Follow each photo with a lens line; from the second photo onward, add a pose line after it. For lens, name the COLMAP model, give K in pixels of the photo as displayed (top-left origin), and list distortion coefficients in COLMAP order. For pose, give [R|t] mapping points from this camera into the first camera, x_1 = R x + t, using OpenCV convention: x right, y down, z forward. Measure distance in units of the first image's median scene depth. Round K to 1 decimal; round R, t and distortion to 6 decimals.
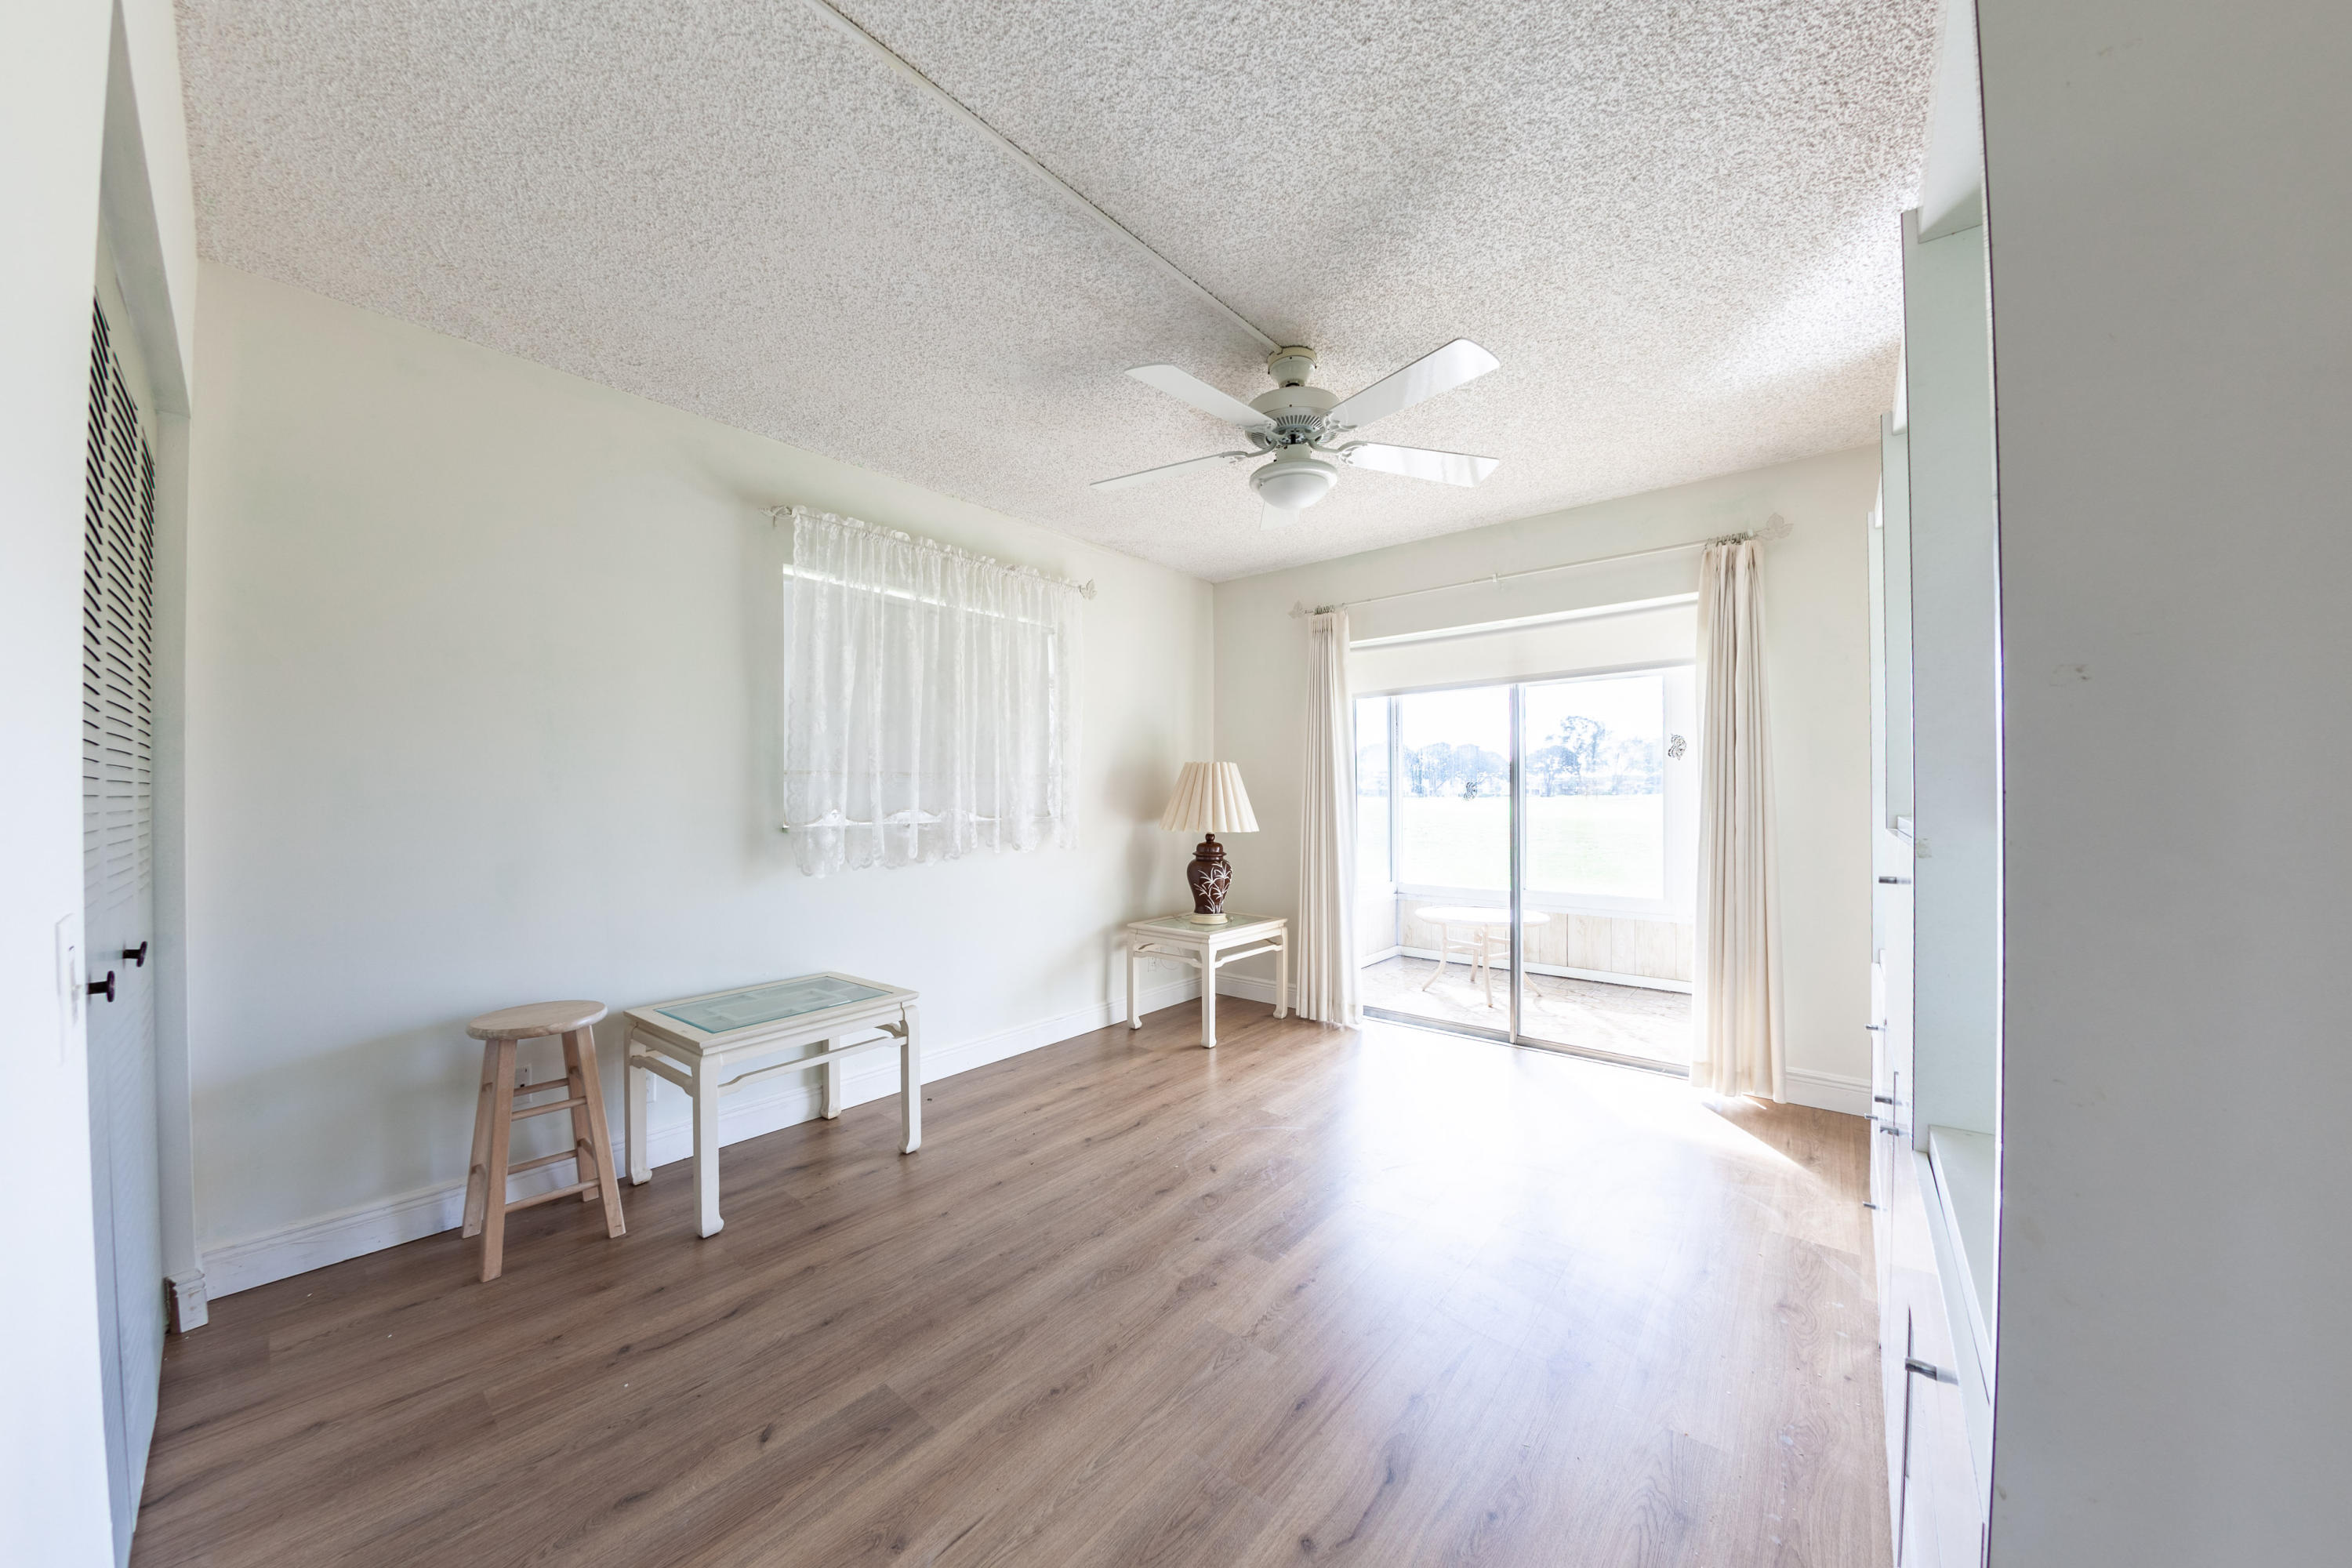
lens RADIAL K [[797.1, 0, 1174.0], [0, 797.1, 795.2], [0, 0, 1]] dist [-0.022830, -0.000018]
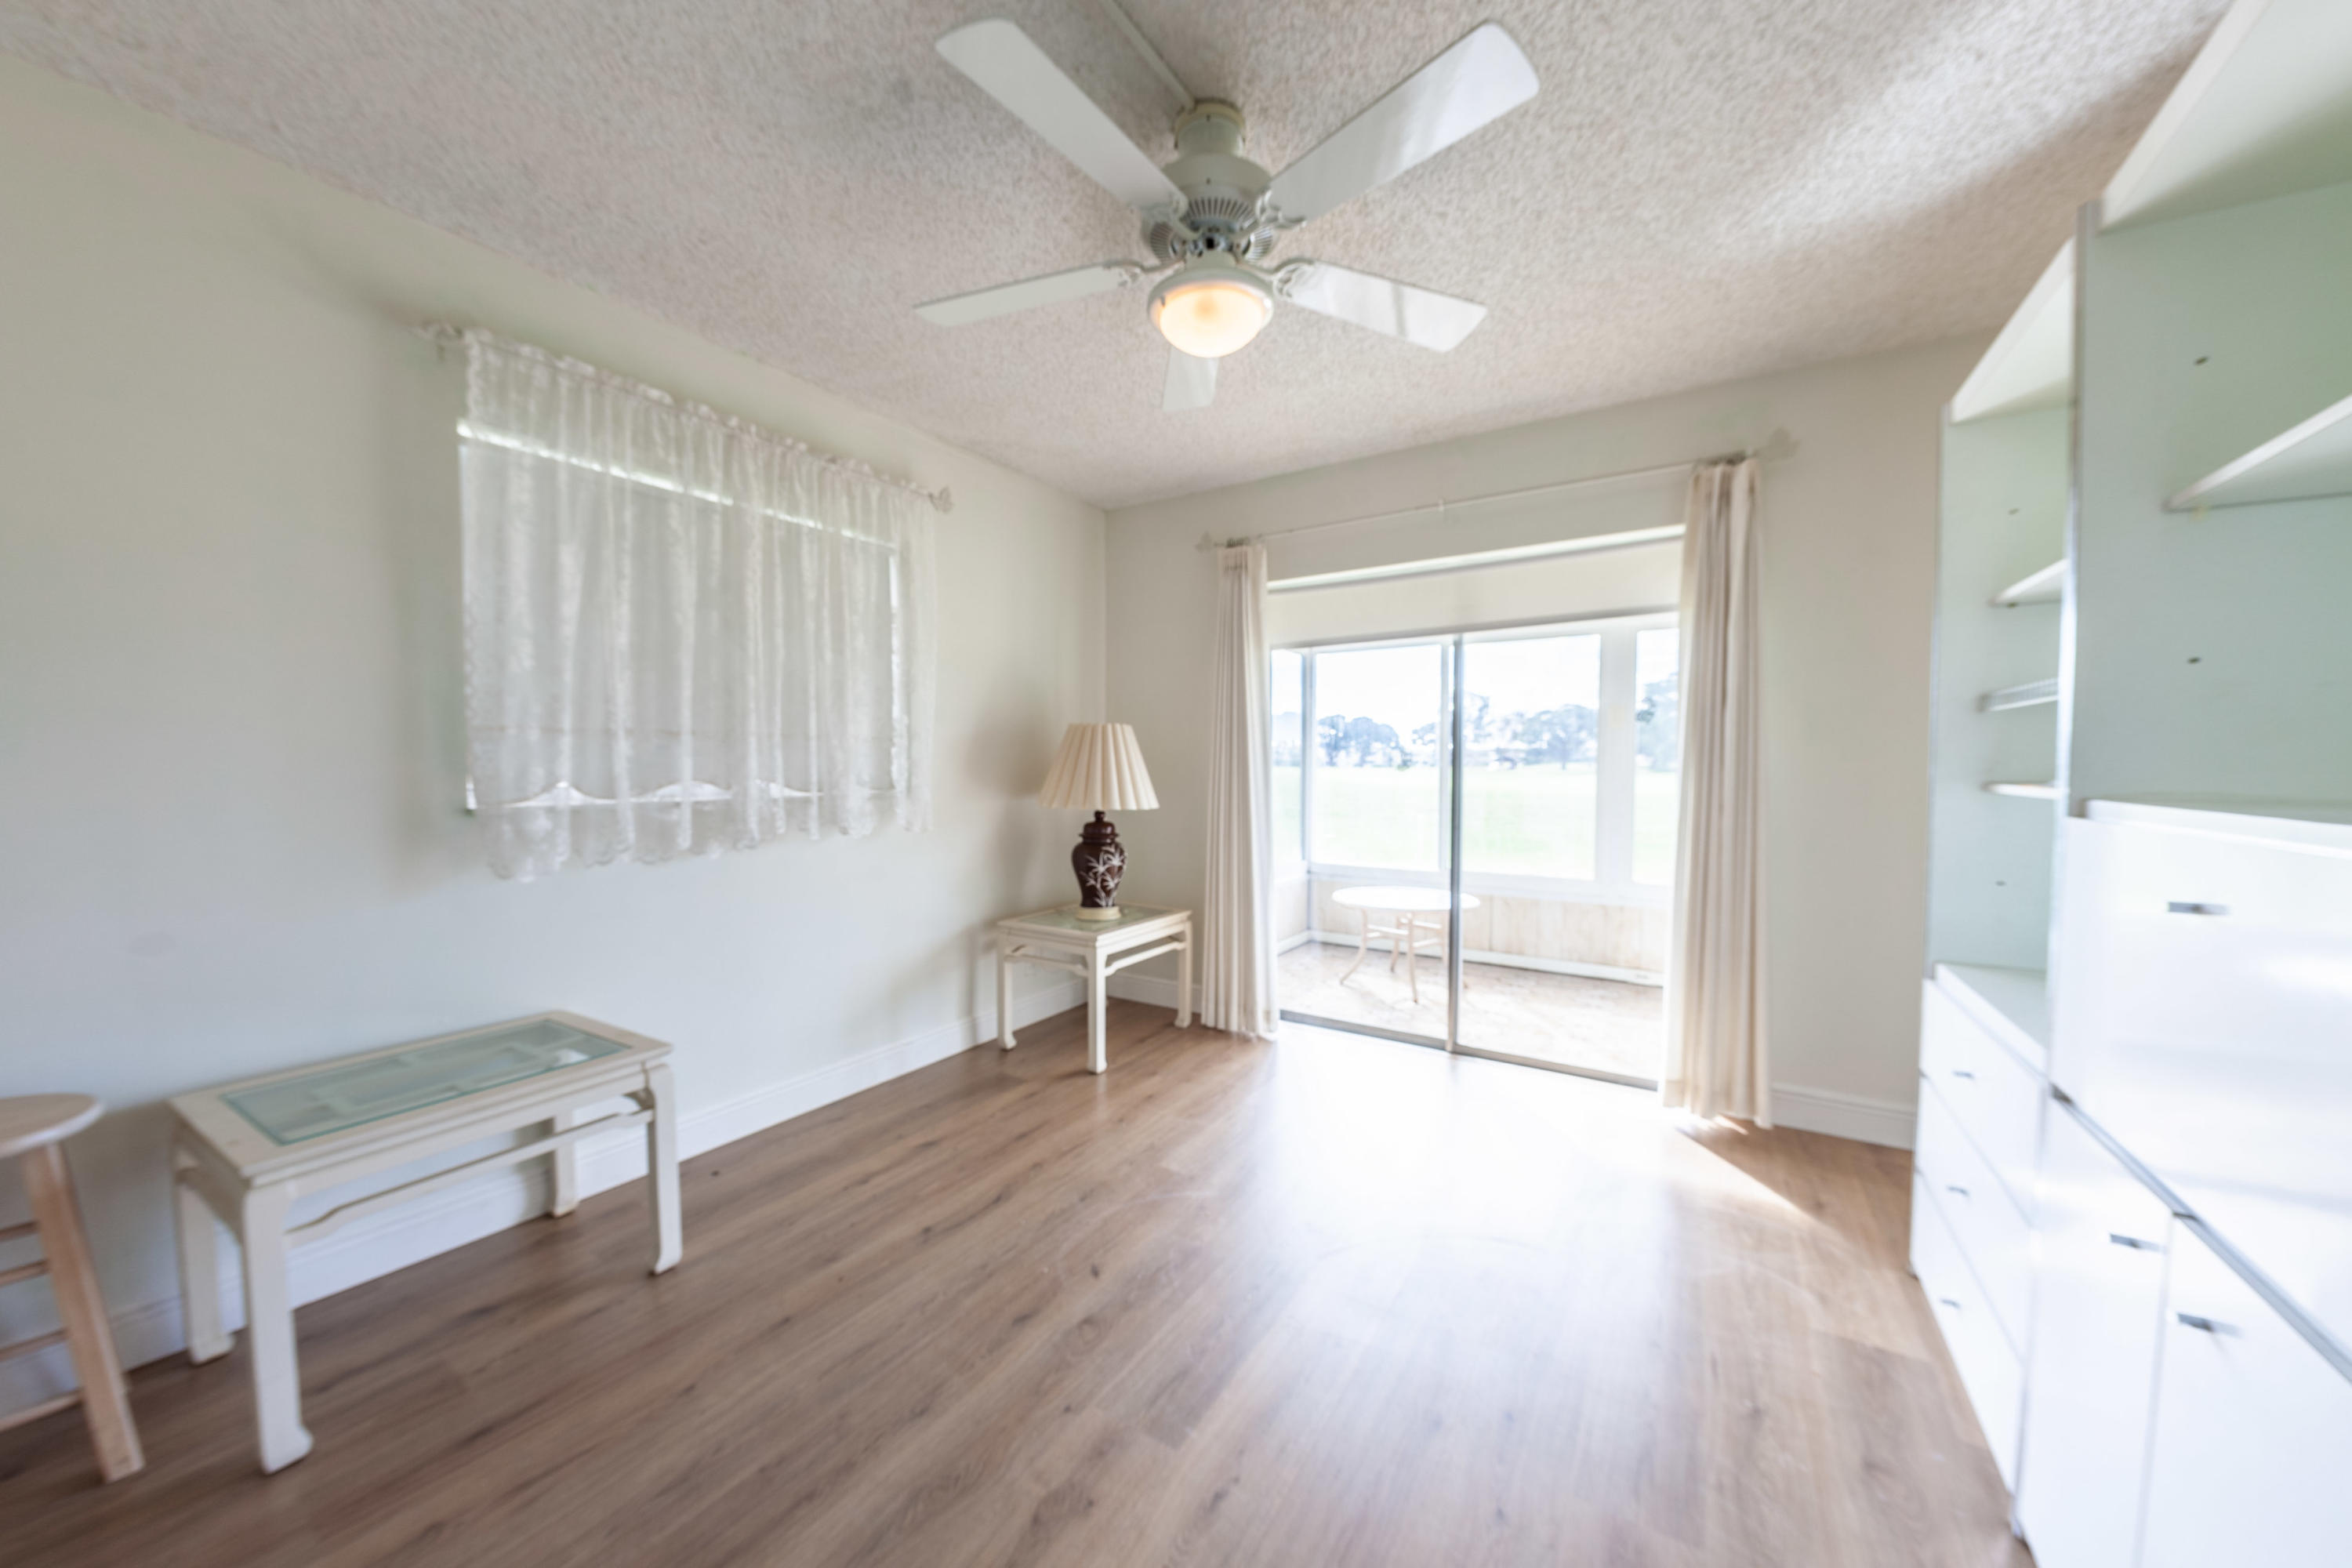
lens RADIAL K [[797.1, 0, 1174.0], [0, 797.1, 795.2], [0, 0, 1]] dist [-0.022830, -0.000018]
pose [[0.992199, -0.000402, 0.124660, 0.025276], [-0.004380, 0.999265, 0.038083, 0.000604], [-0.124583, -0.038332, 0.991468, 0.230976]]
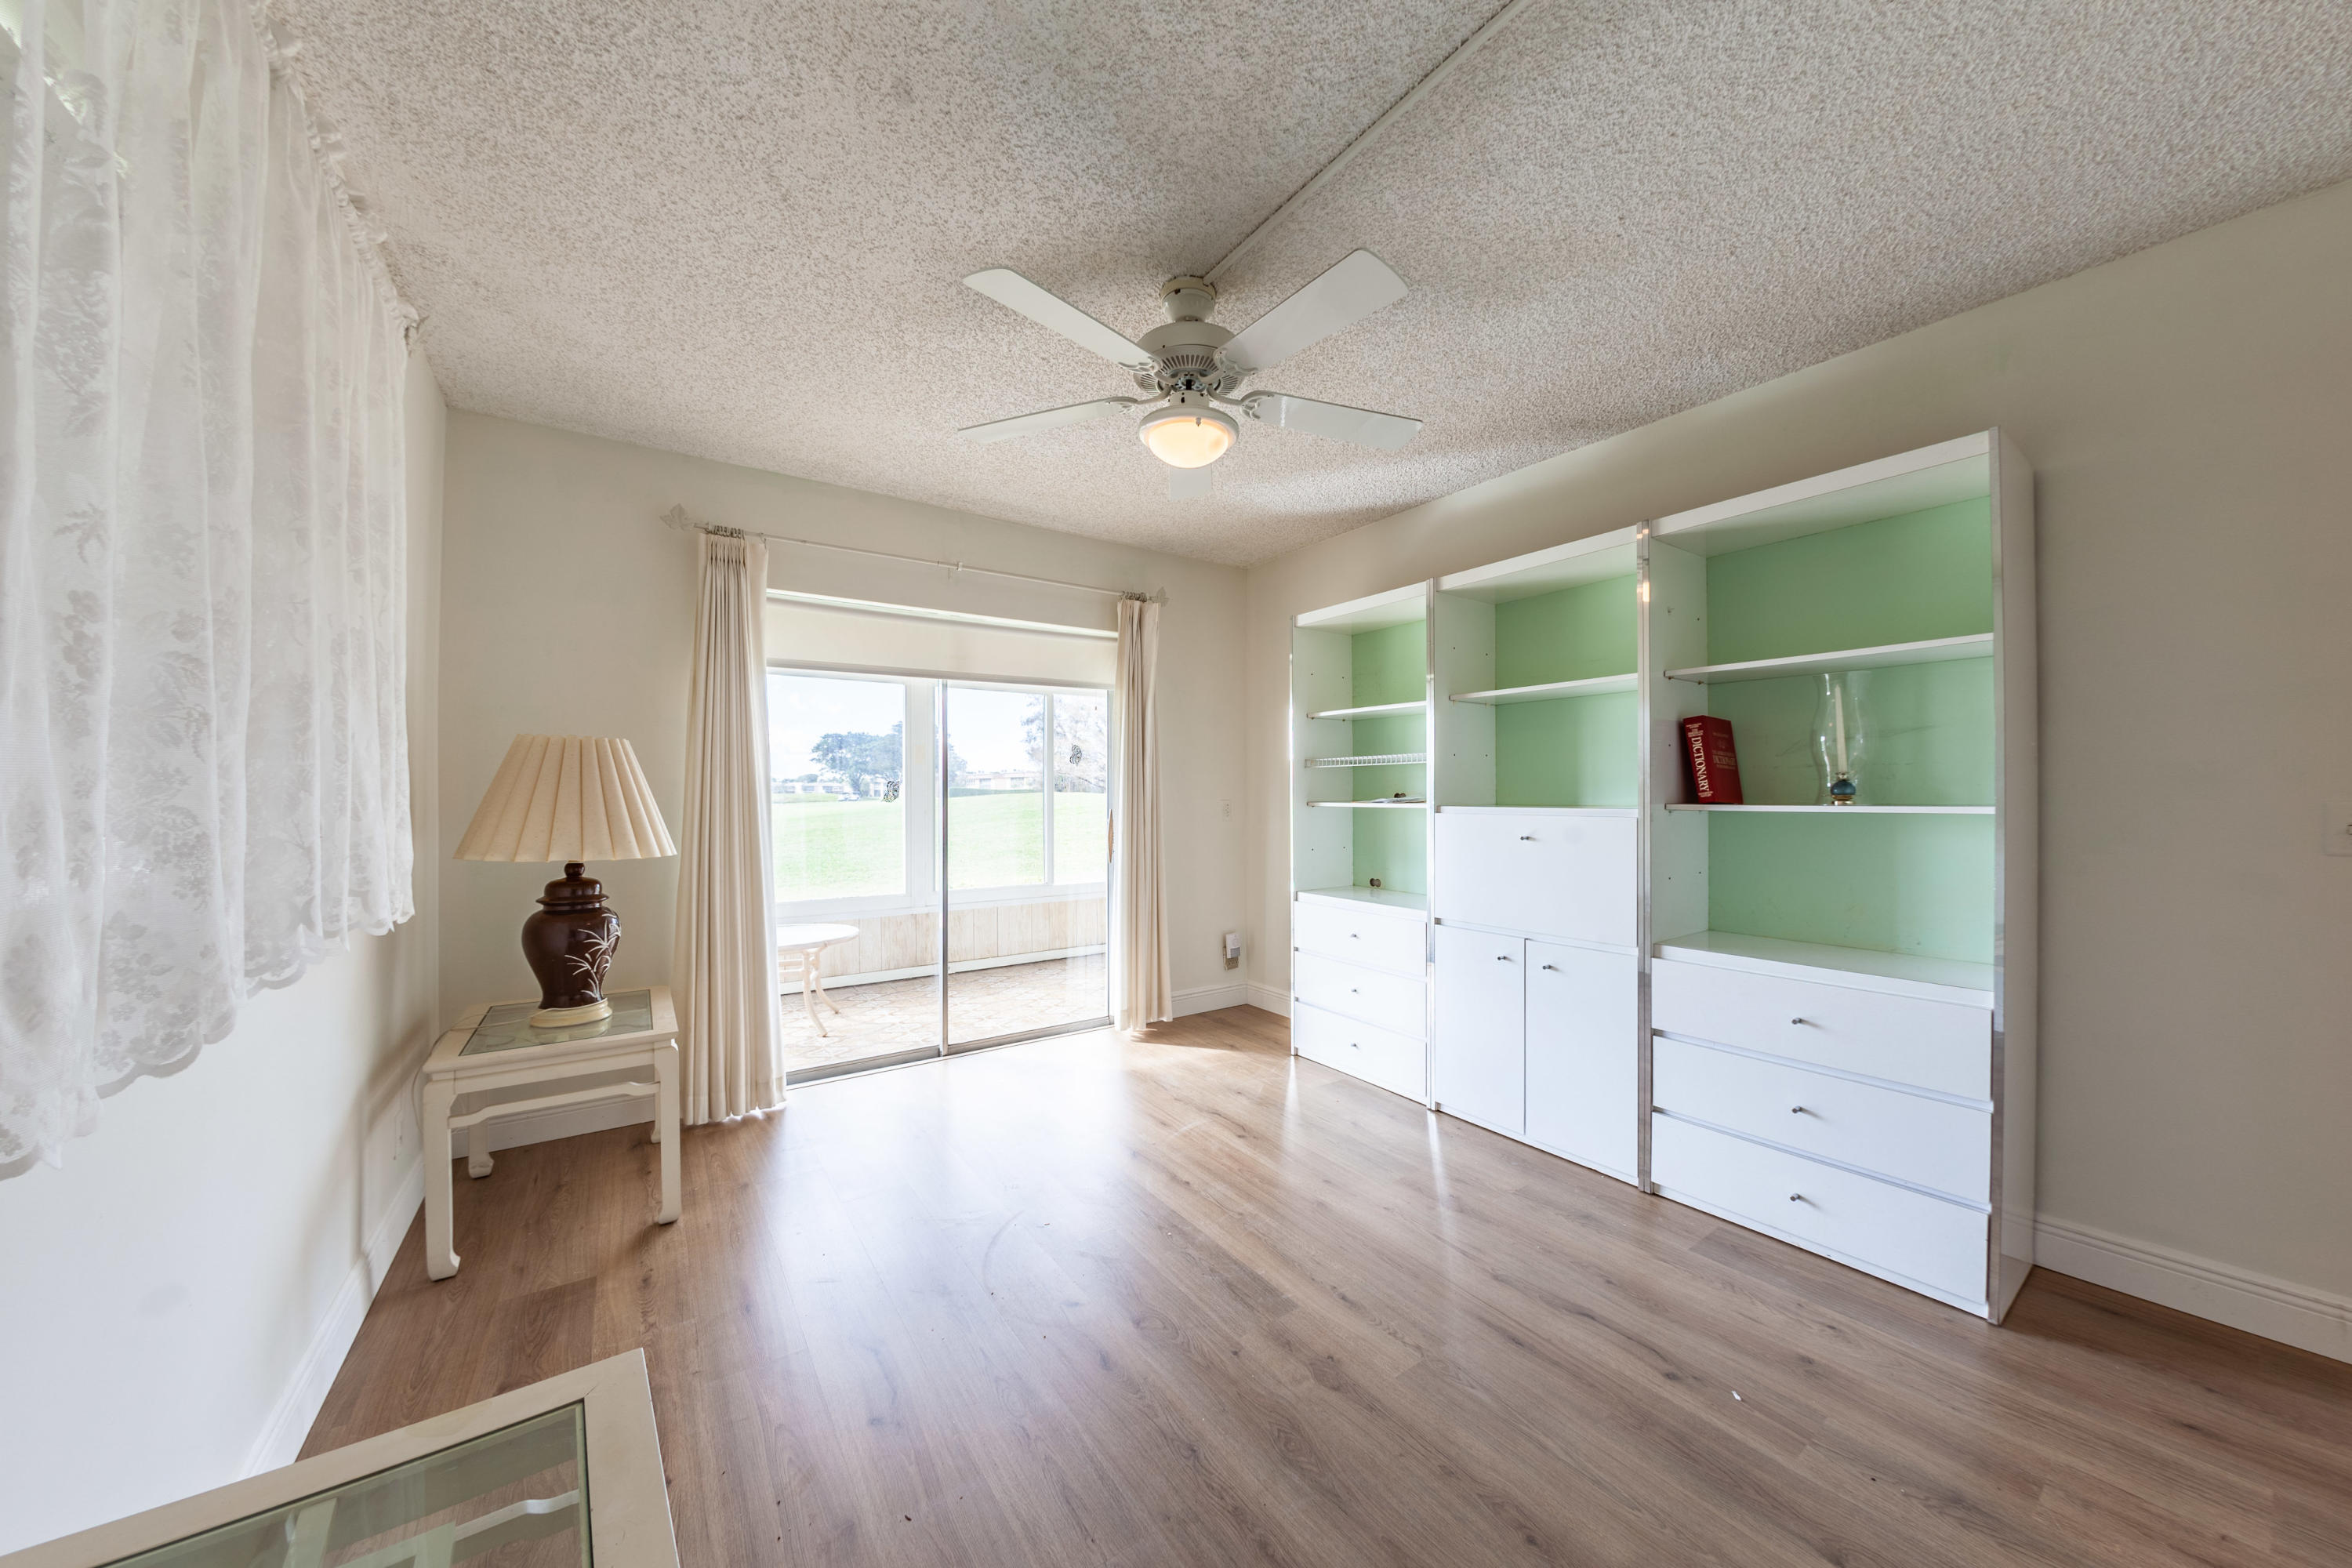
lens RADIAL K [[797.1, 0, 1174.0], [0, 797.1, 795.2], [0, 0, 1]] dist [-0.022830, -0.000018]
pose [[0.256529, 0.003362, 0.966531, -0.523880], [-0.000827, 0.999994, -0.003259, 0.002739], [-0.966536, 0.000036, 0.256531, 0.596529]]
